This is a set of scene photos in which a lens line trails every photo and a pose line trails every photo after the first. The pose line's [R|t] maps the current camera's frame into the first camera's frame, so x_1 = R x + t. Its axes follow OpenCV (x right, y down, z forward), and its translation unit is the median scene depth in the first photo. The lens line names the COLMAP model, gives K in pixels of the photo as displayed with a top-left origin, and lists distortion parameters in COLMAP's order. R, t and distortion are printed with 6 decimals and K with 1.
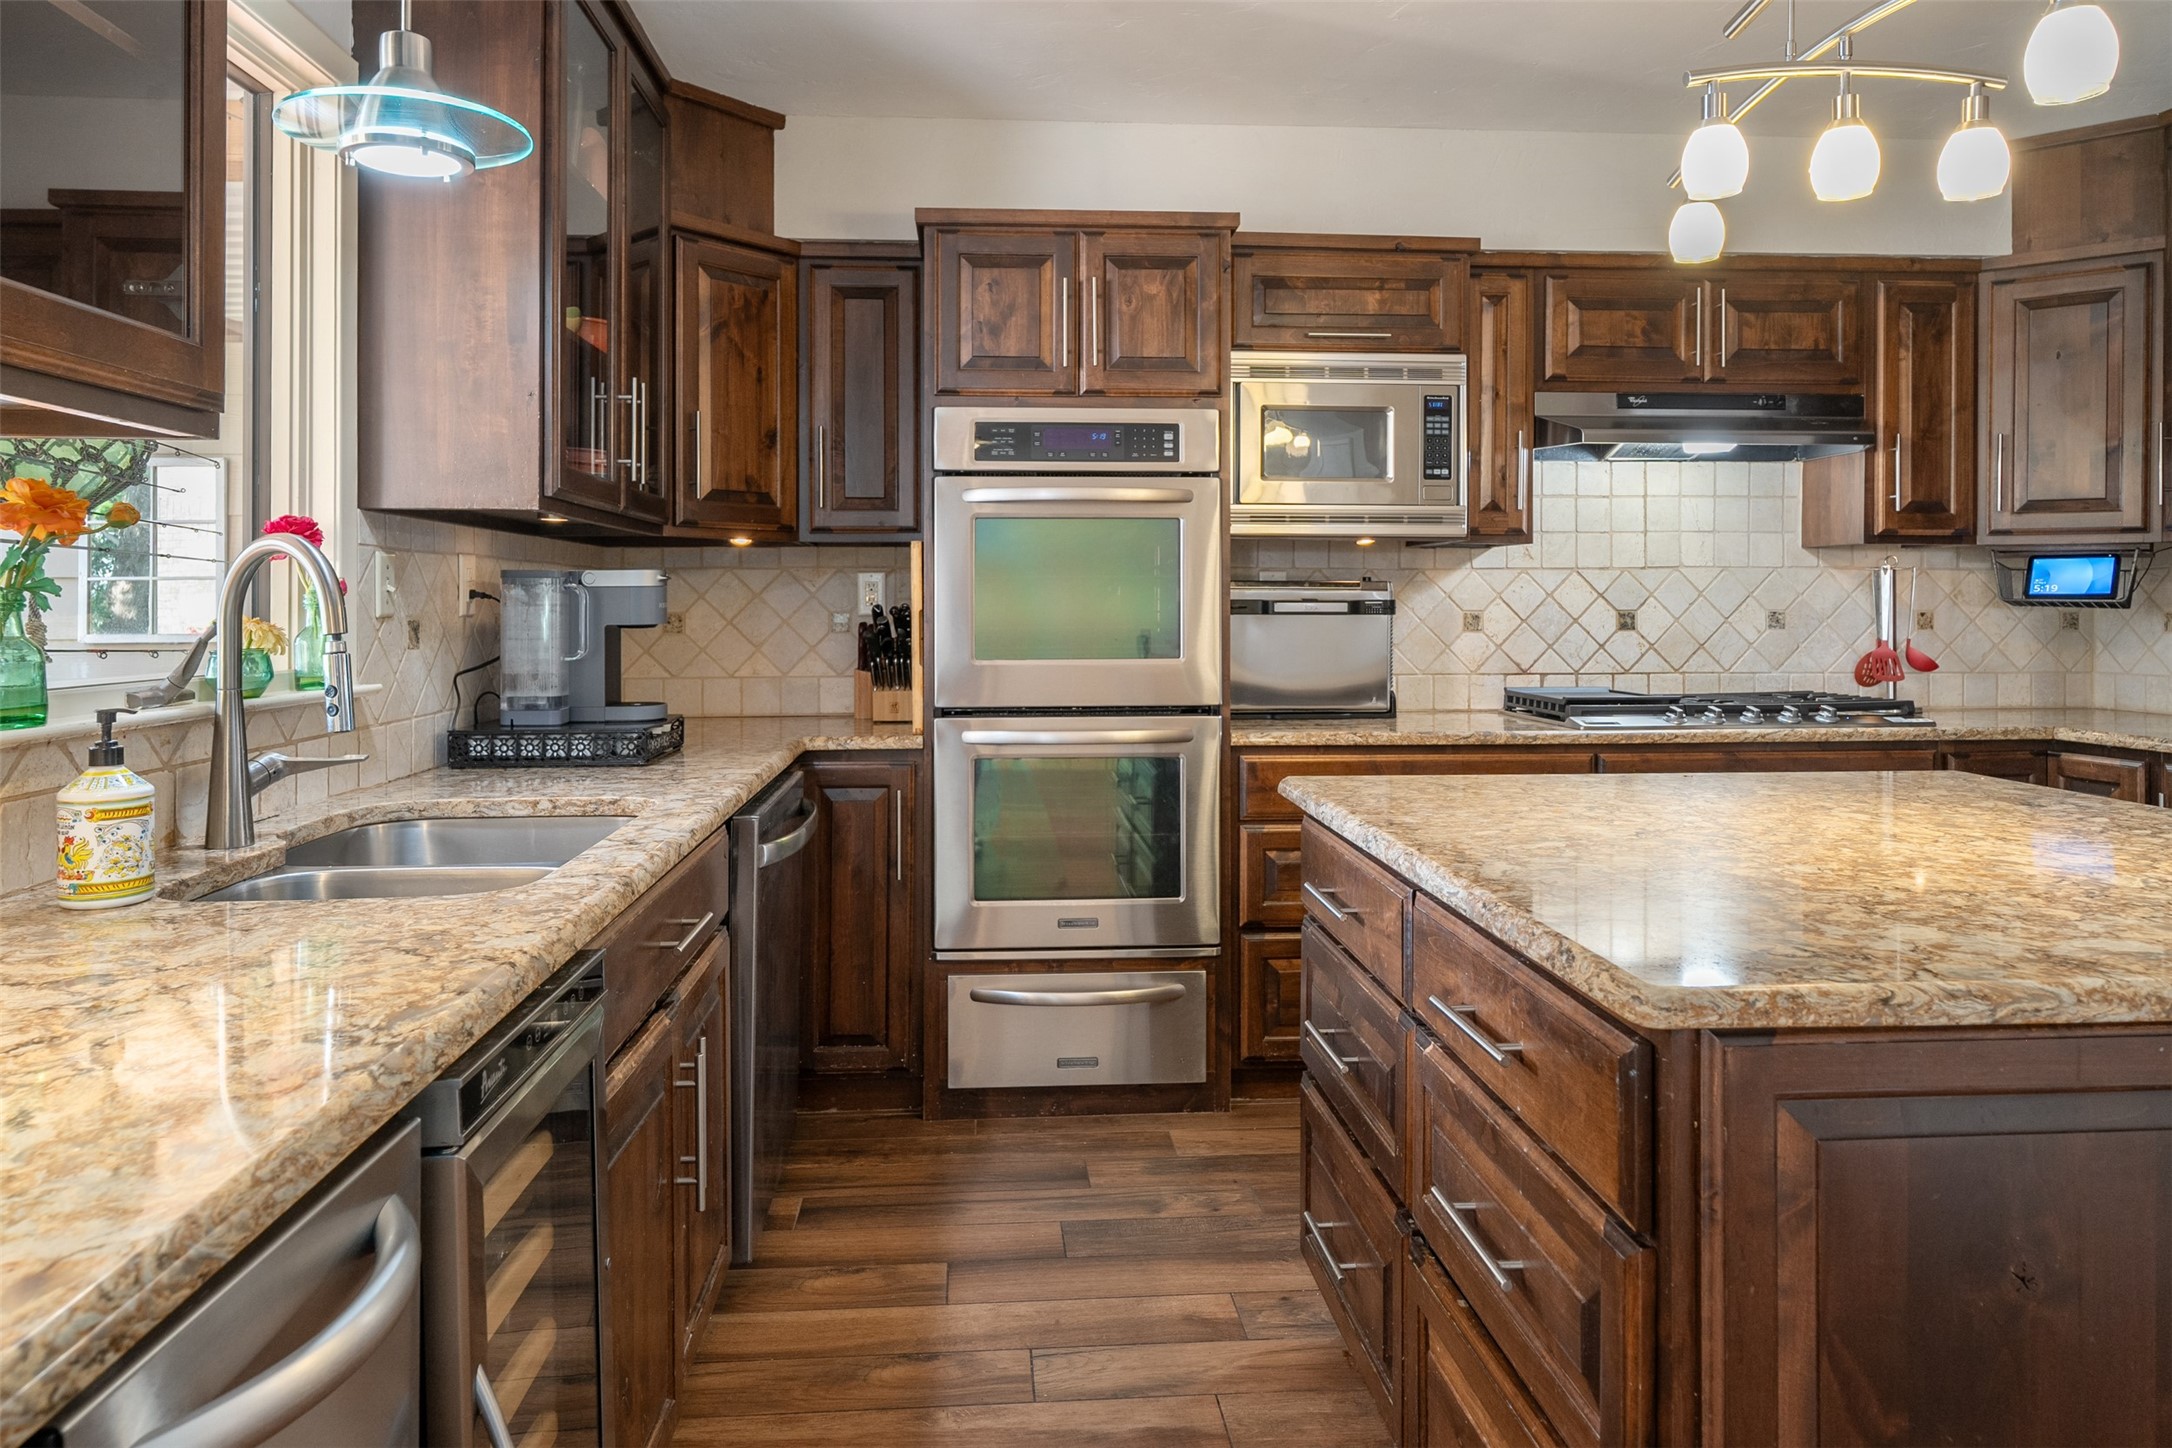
lens RADIAL K [[1327.4, 0, 1079.4], [0, 1327.4, 592.9], [0, 0, 1]] dist [-0.001610, -0.002228]
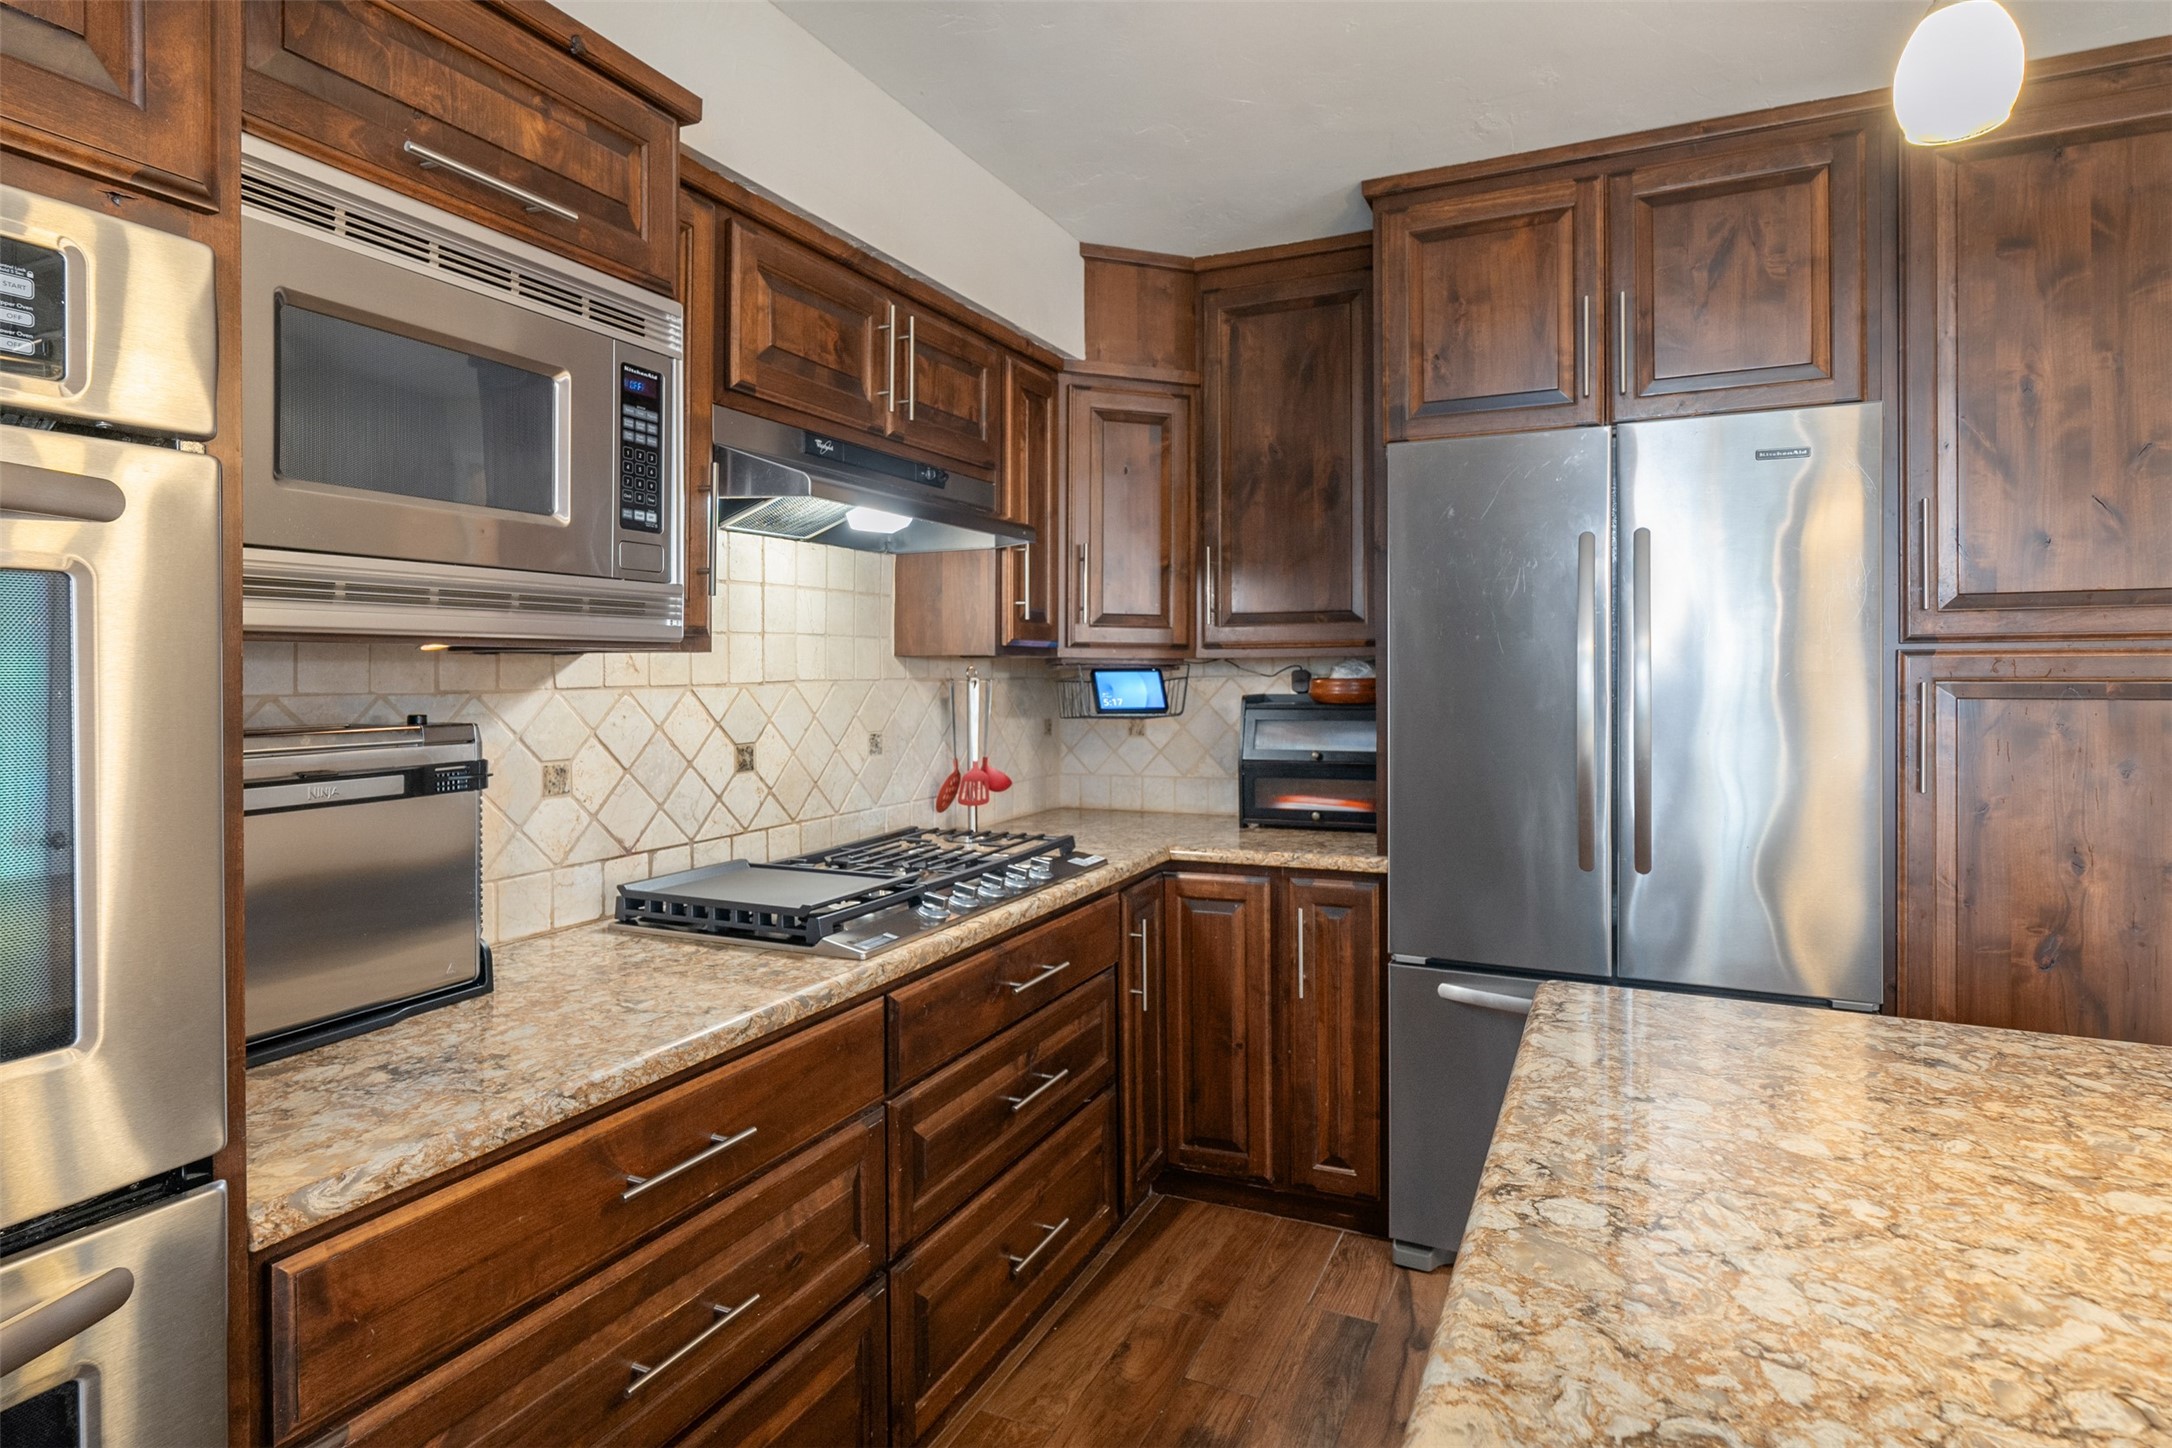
lens RADIAL K [[1131.7, 0, 1072.4], [0, 1131.7, 674.1], [0, 0, 1]] dist [-0.001309, -0.000085]
pose [[0.491986, -0.006945, 0.870576, -0.030963], [-0.000970, 0.999963, 0.008525, -0.033731], [-0.870603, -0.005039, 0.491961, 0.637468]]
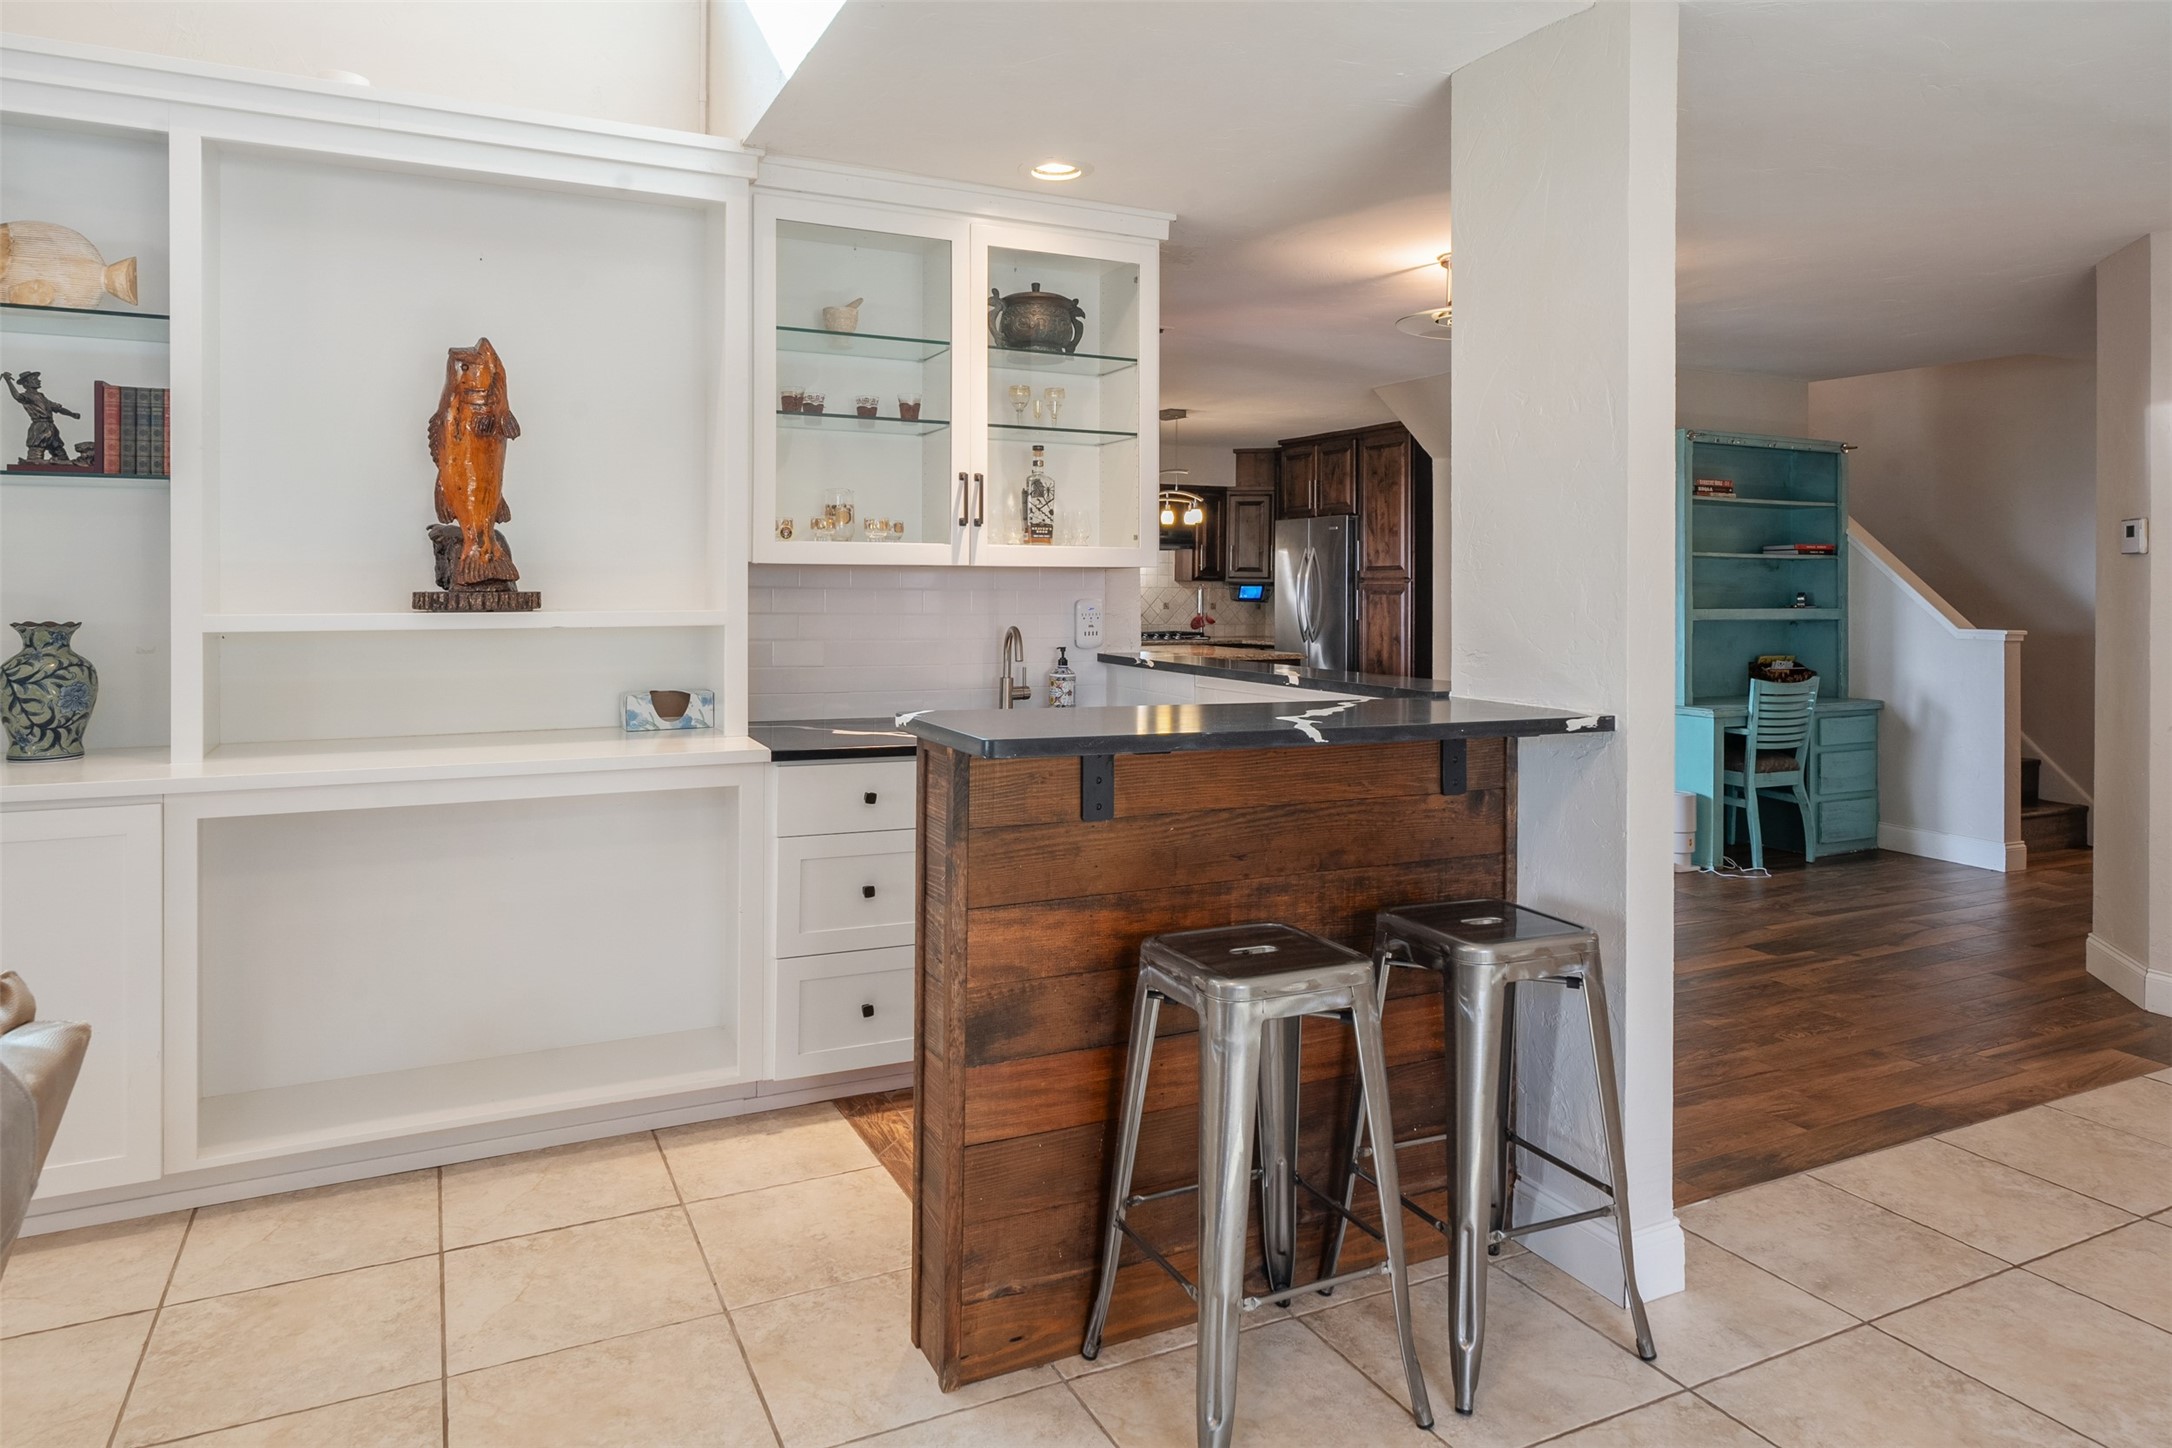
lens RADIAL K [[1351.1, 0, 1044.0], [0, 1351.1, 571.3], [0, 0, 1]] dist [-0.006264, 0.004602]
pose [[0.920460, 0.009173, 0.390729, -0.985574], [-0.007707, 0.999956, -0.005320, -0.042171], [-0.390761, 0.001885, 0.920490, -1.818306]]
